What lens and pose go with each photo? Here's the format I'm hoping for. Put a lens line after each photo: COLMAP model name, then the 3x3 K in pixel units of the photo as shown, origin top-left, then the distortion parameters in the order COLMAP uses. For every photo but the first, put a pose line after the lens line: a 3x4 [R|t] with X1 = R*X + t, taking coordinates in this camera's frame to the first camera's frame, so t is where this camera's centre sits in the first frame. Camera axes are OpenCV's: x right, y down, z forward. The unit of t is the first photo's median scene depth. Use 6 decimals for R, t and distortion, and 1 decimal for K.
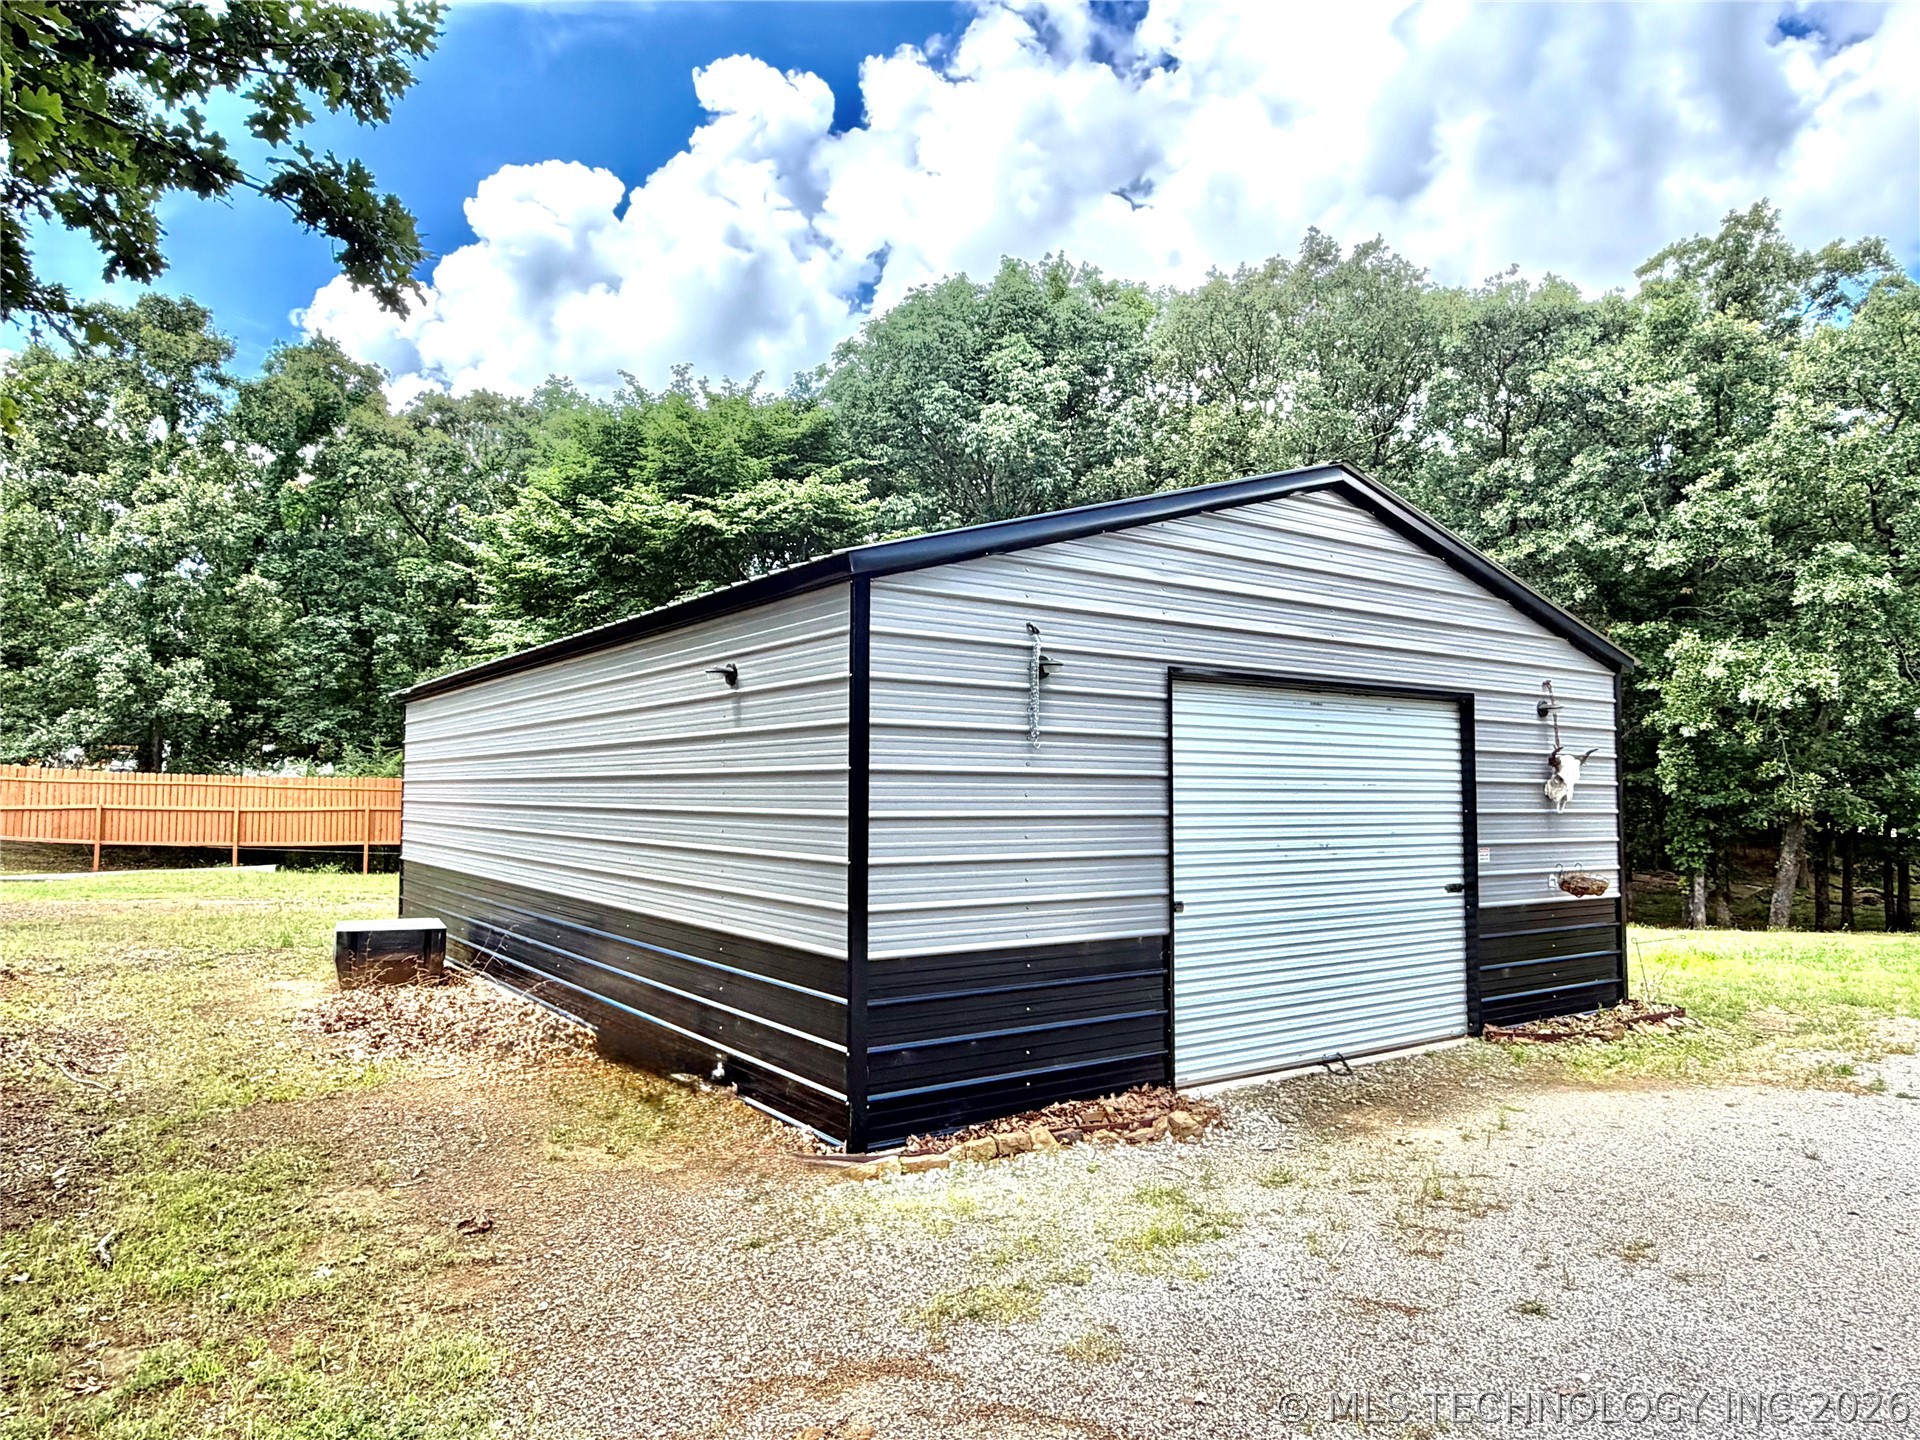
lens RADIAL K [[1233.5, 0, 947.0], [0, 1233.5, 728.7], [0, 0, 1]] dist [-0.001784, -0.003783]
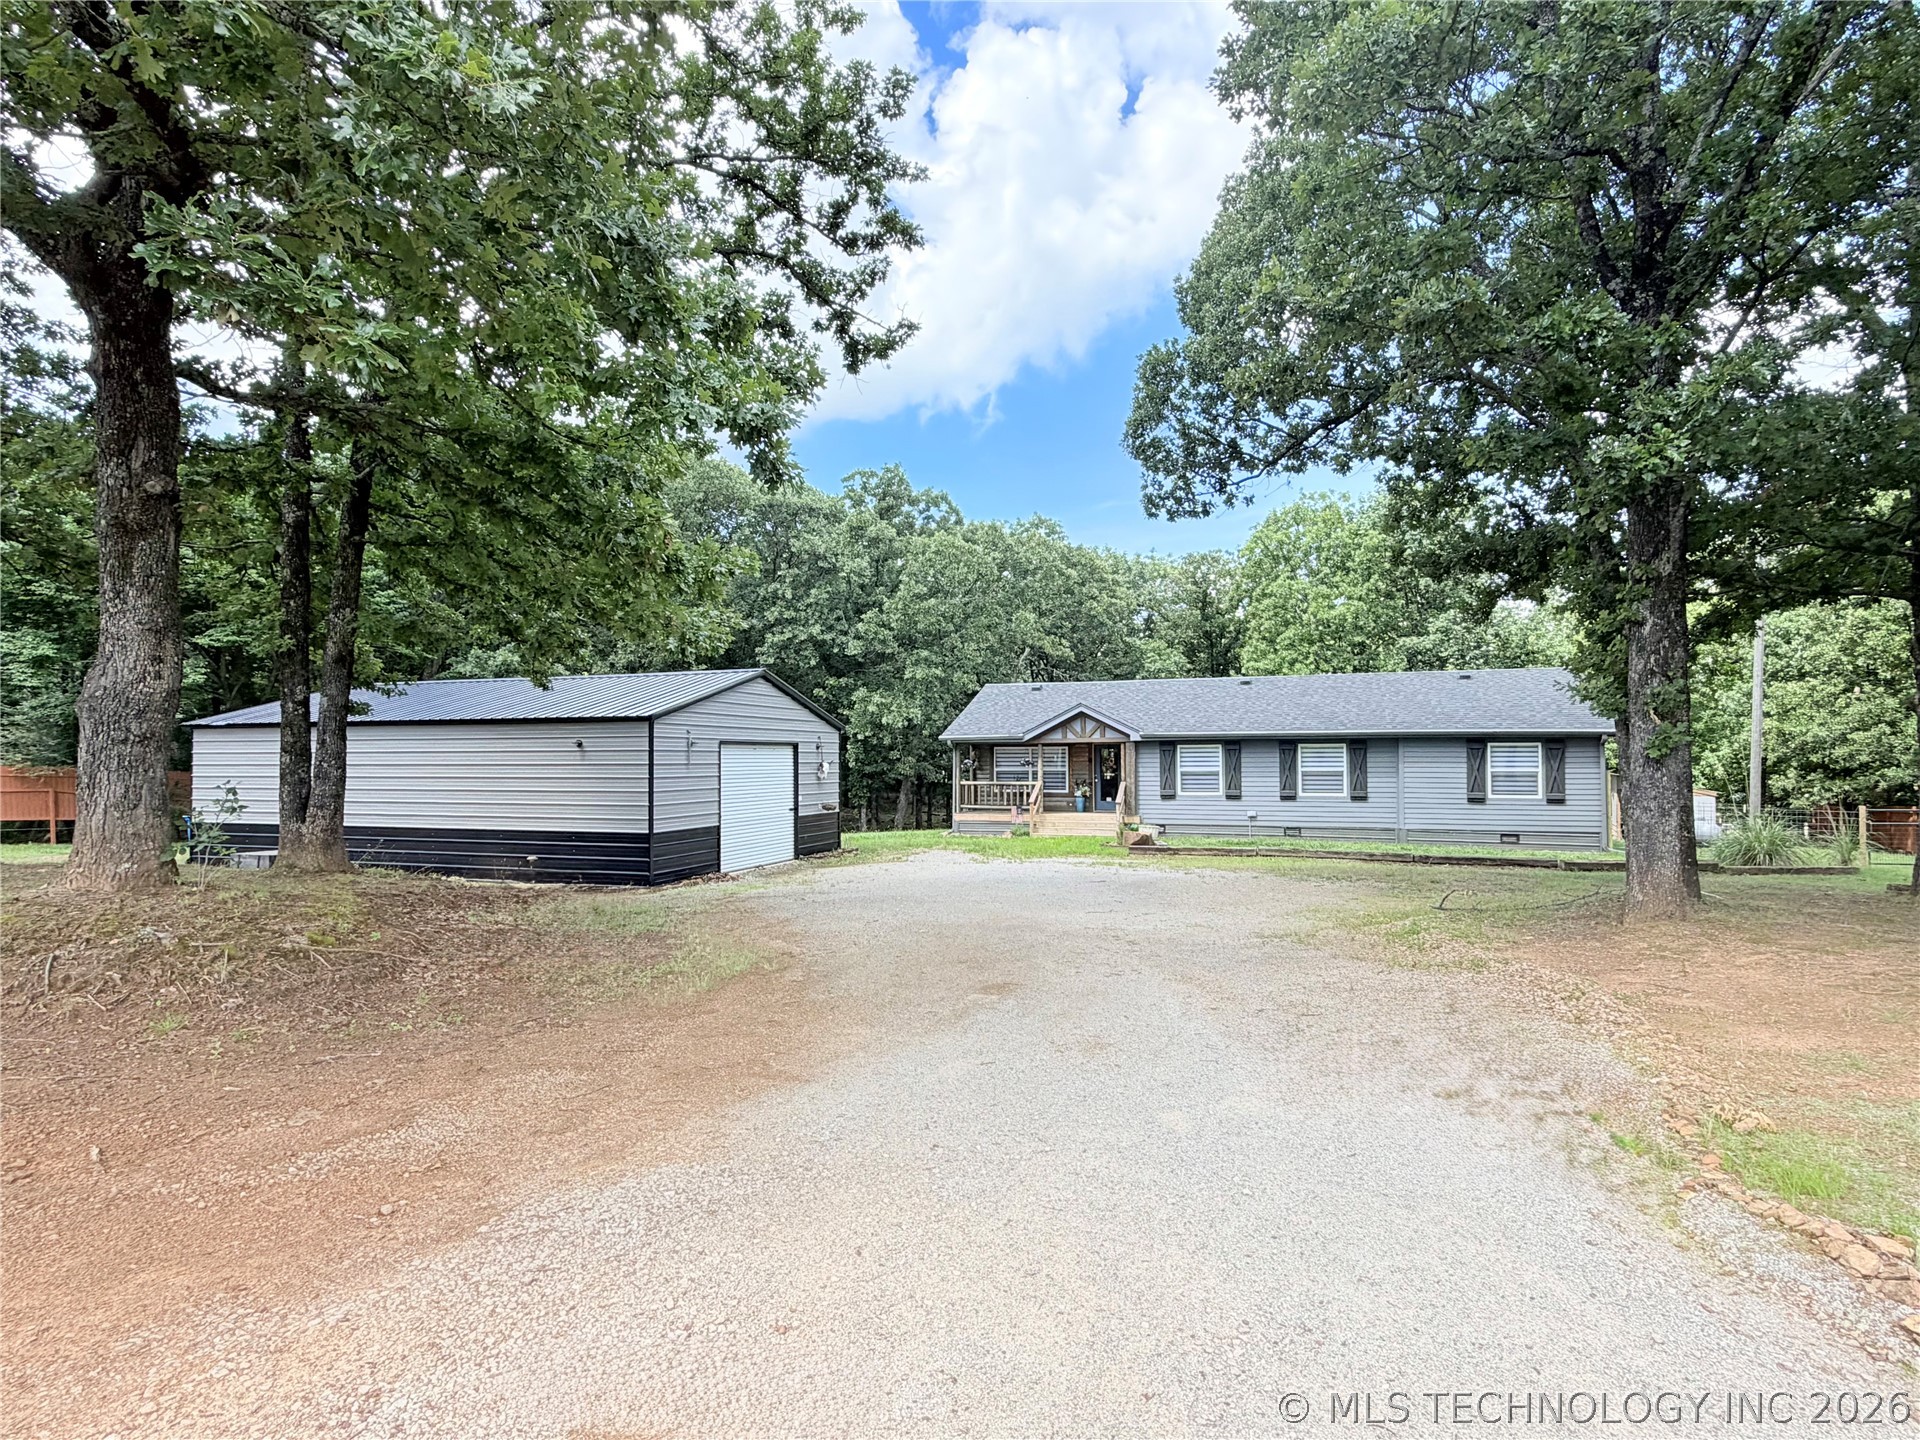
lens RADIAL K [[1049.7, 0, 951.9], [0, 1049.7, 723.6], [0, 0, 1]] dist [0.007817, 0.000327]
pose [[0.808222, 0.010978, 0.588776, -0.287029], [-0.023694, 0.999623, 0.013886, -0.045207], [-0.588401, -0.025173, 0.808177, -0.472434]]
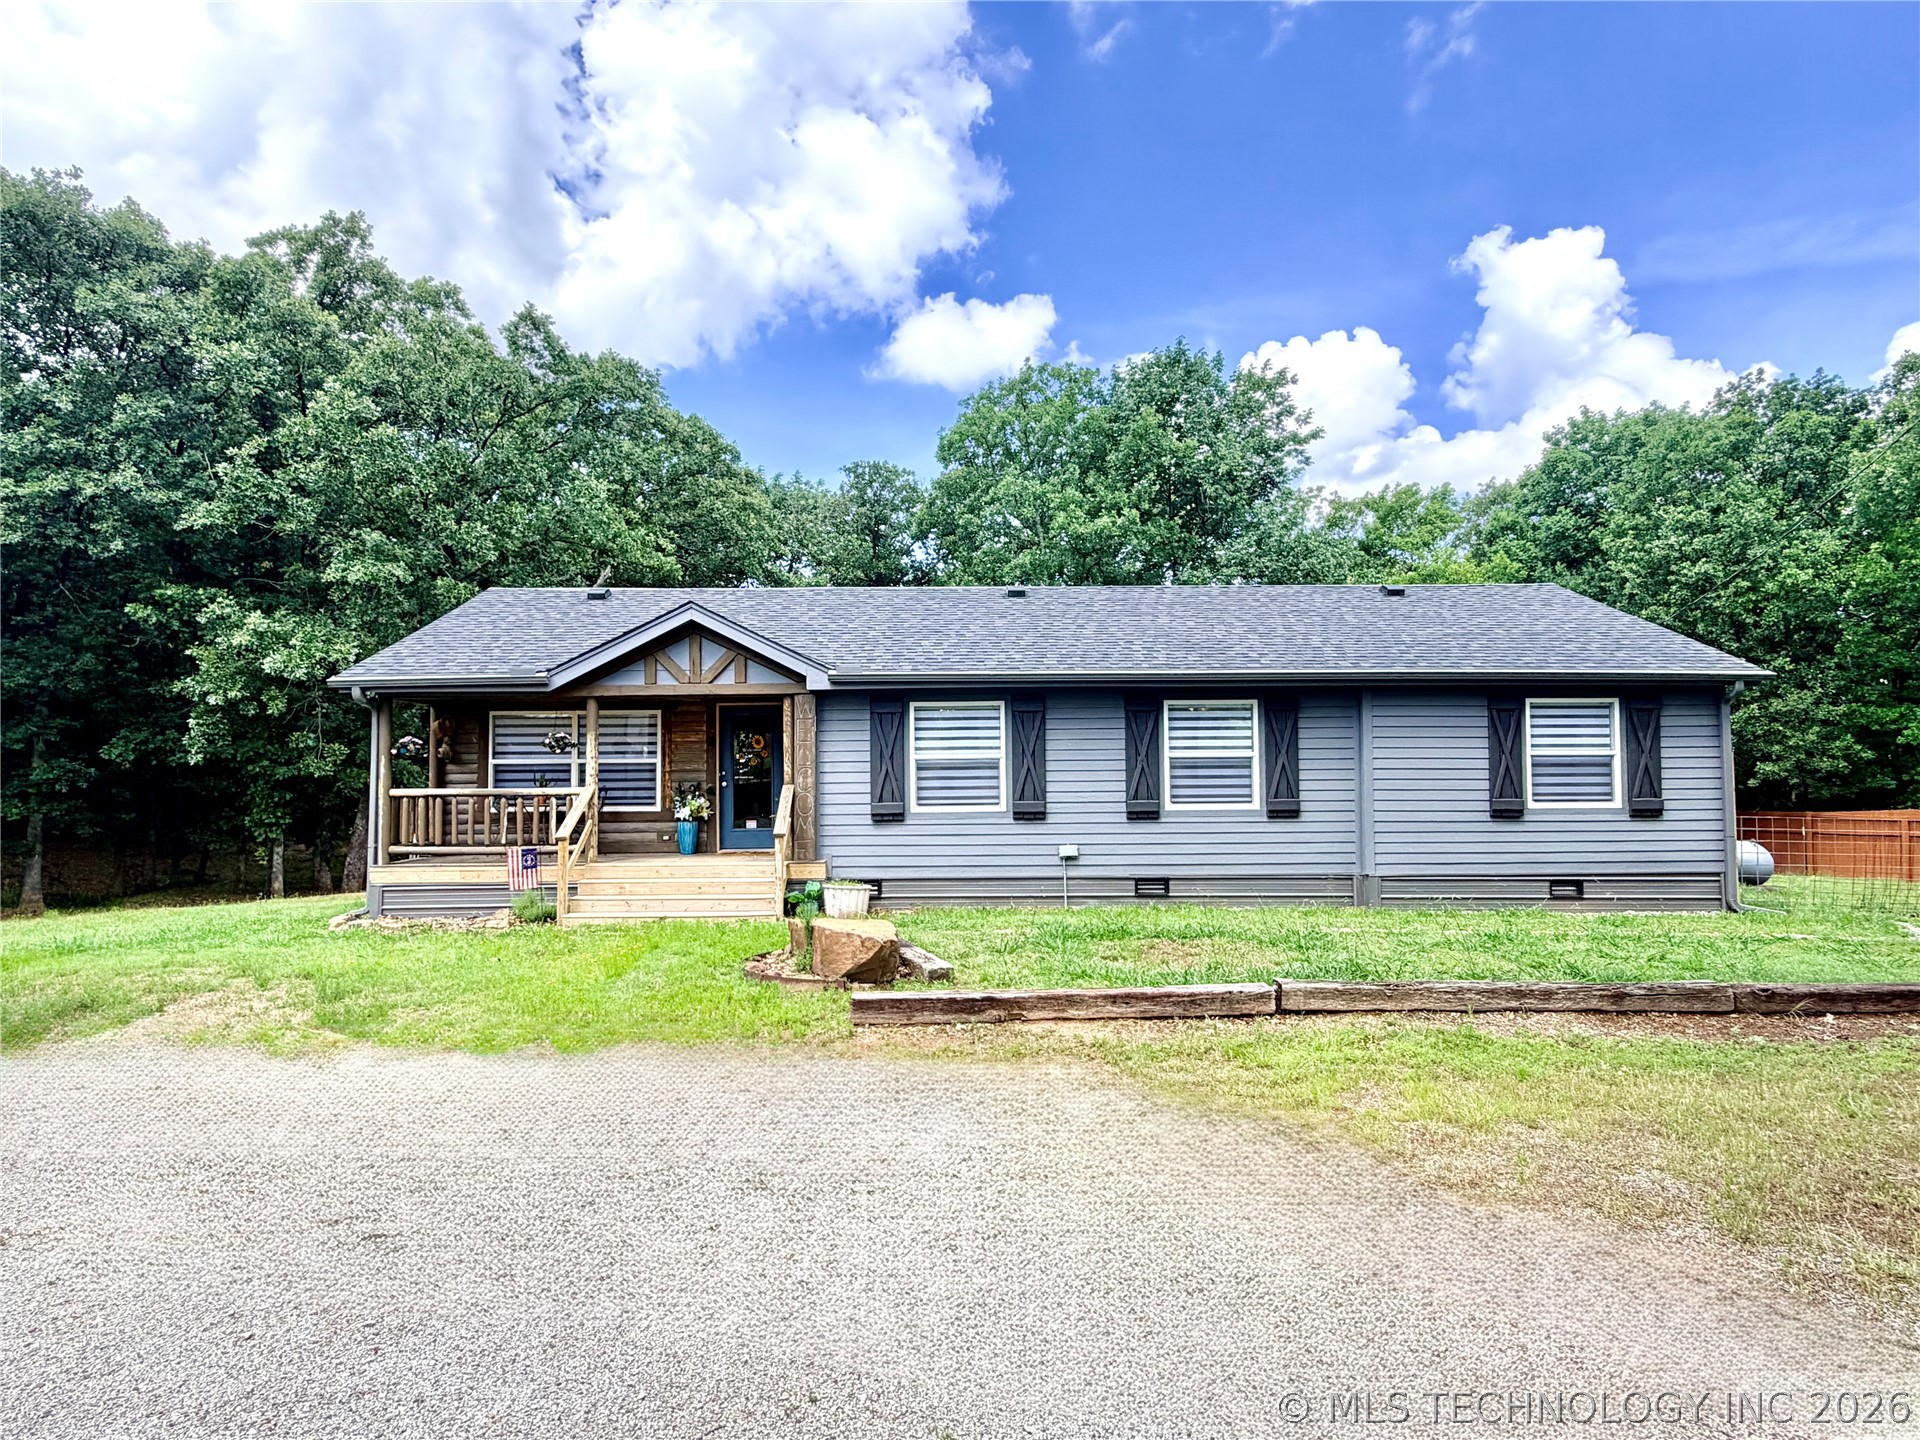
lens RADIAL K [[1063.2, 0, 957.2], [0, 1063.2, 713.7], [0, 0, 1]] dist [0.013234, -0.005149]
pose [[0.544420, 0.035681, 0.838054, 0.208896], [-0.035310, 0.999184, -0.019604, 0.008893], [-0.838069, -0.018919, 0.545235, 0.053334]]
